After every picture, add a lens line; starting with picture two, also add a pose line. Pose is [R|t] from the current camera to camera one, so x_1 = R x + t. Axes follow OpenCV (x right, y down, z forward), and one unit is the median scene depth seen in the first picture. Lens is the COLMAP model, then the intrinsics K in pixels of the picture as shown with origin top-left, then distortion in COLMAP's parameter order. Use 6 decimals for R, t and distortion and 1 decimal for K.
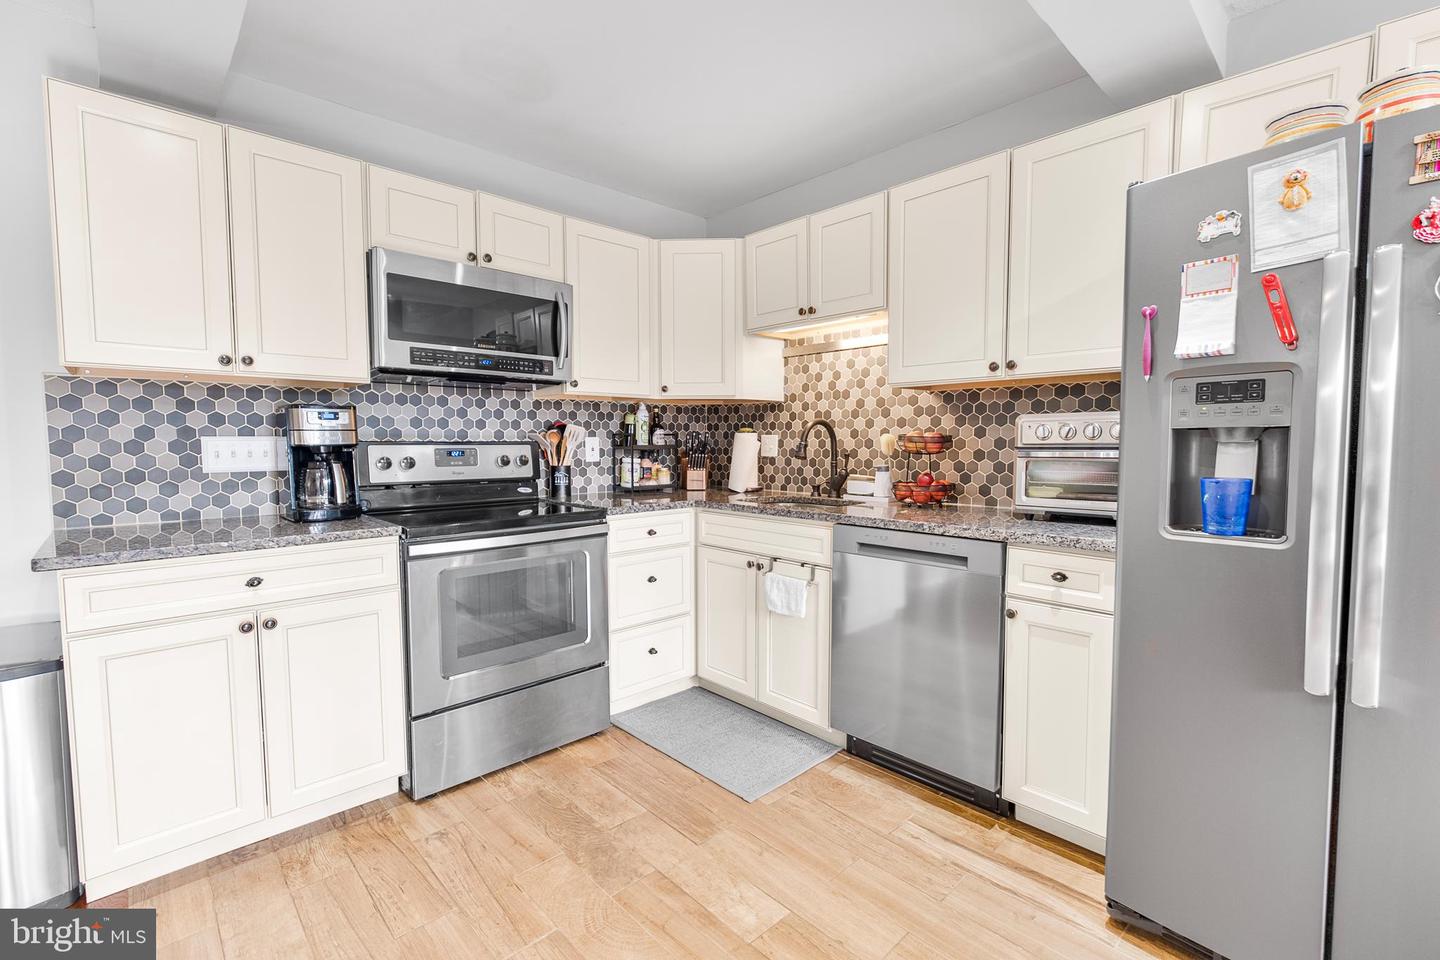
lens RADIAL K [[630.7, 0, 713.8], [0, 630.7, 478.0], [0, 0, 1]] dist [-0.002887, 0.000336]
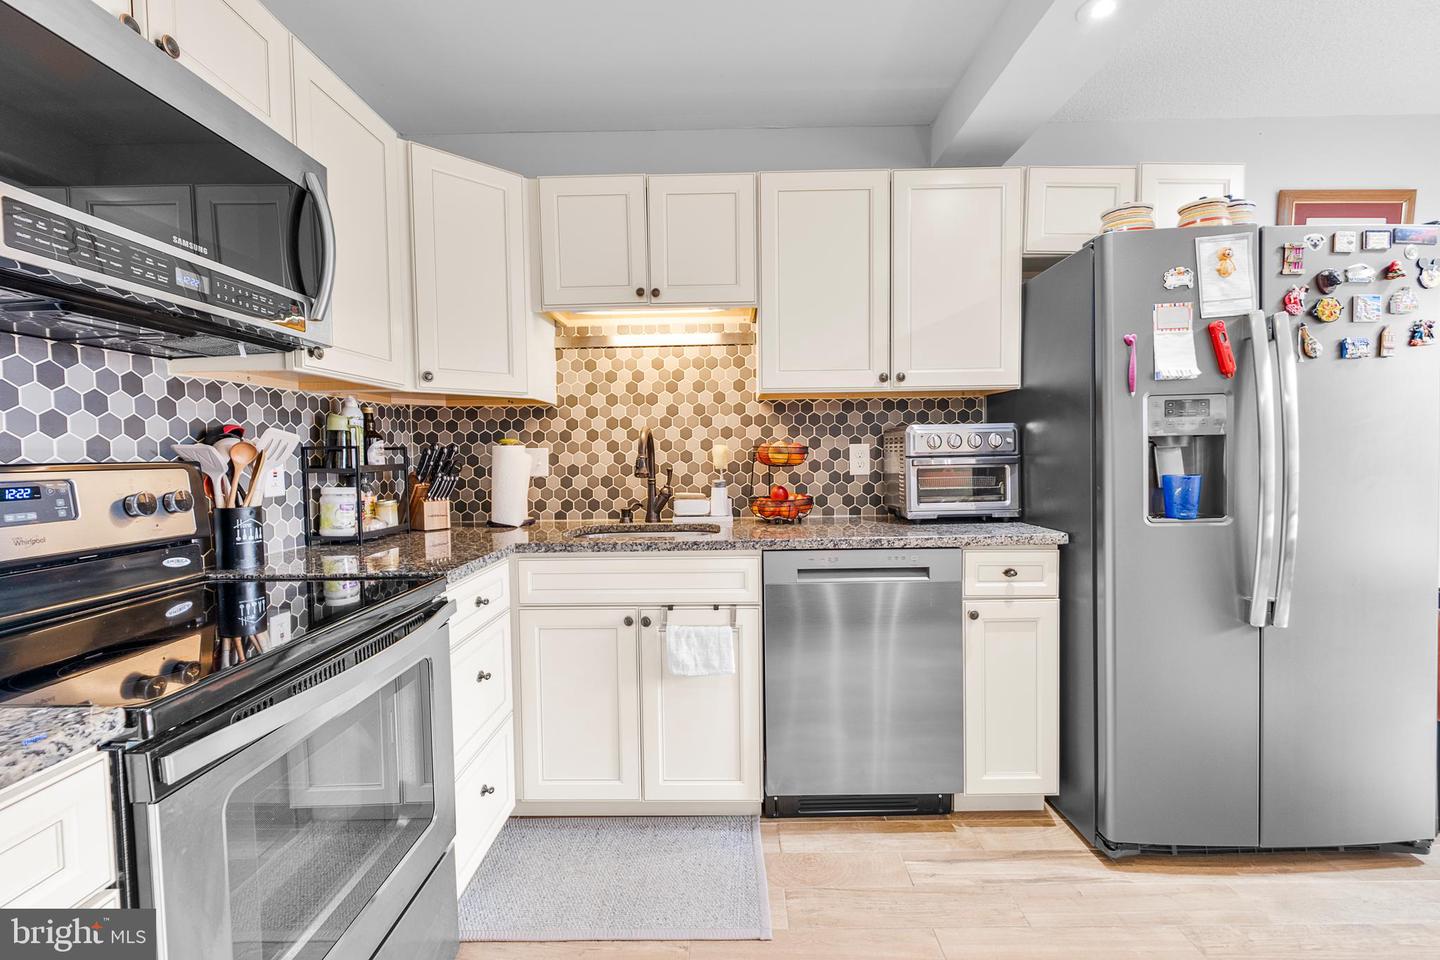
lens RADIAL K [[630.7, 0, 721.0], [0, 630.7, 479.2], [0, 0, 1]] dist [-0.002887, 0.000336]
pose [[0.691151, -0.039324, 0.721640, -0.377717], [0.057402, 0.998351, -0.000574, -0.021444], [-0.720427, 0.041820, 0.692268, 0.386109]]
